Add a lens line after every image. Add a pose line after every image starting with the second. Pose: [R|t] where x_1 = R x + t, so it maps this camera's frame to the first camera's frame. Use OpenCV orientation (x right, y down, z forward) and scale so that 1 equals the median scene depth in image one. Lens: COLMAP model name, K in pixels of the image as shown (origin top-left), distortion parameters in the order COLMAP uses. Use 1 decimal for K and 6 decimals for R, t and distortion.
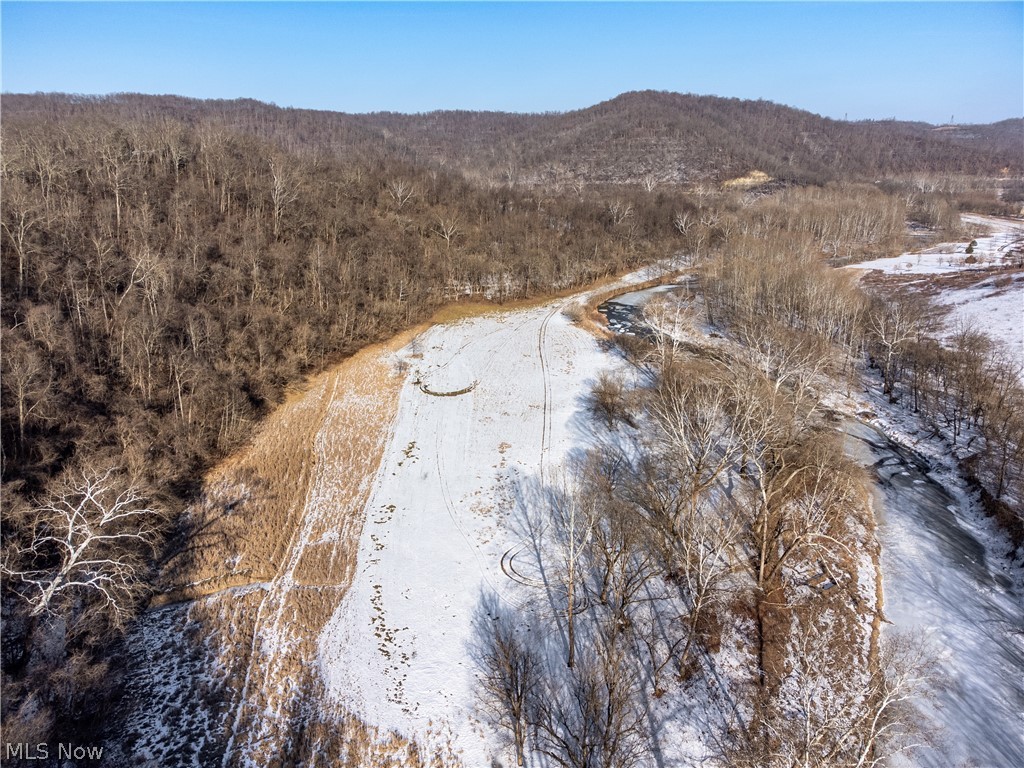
lens RADIAL K [[766.1, 0, 509.2], [0, 766.1, 379.7], [0, 0, 1]] dist [0.000157, 0.032141]
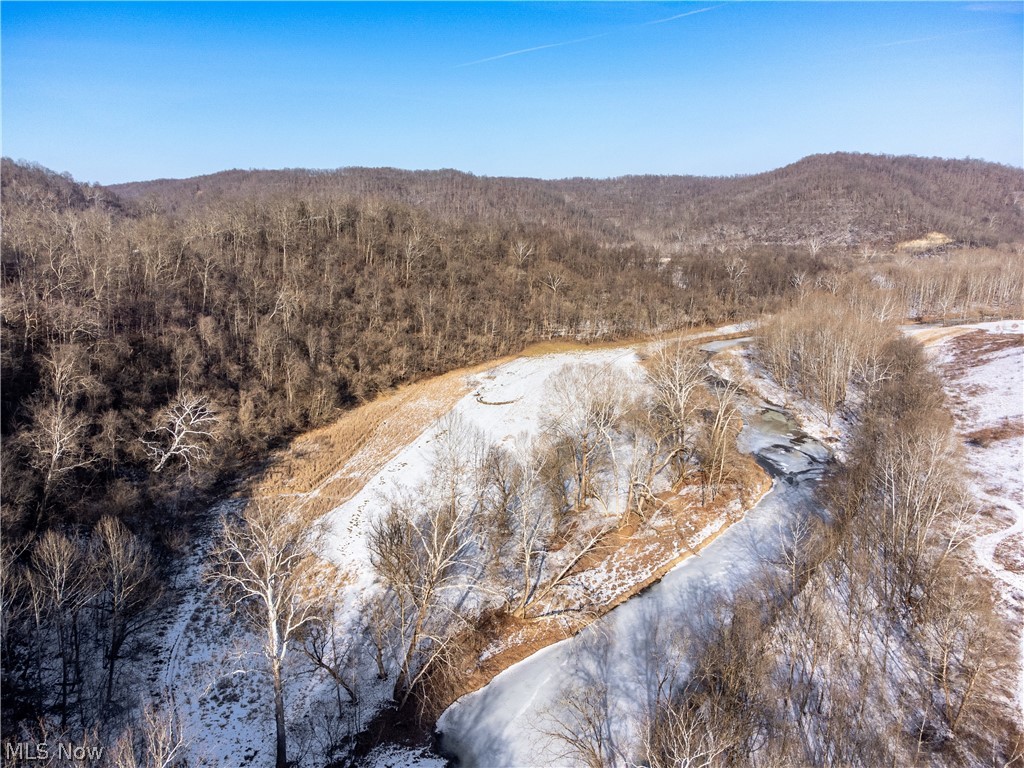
lens RADIAL K [[766.1, 0, 509.2], [0, 766.1, 379.7], [0, 0, 1]] dist [0.000157, 0.032141]
pose [[0.966209, 0.051395, -0.252584, 0.149256], [-0.070384, 0.995286, -0.066723, 0.035579], [0.247964, 0.082246, 0.965272, -0.130370]]
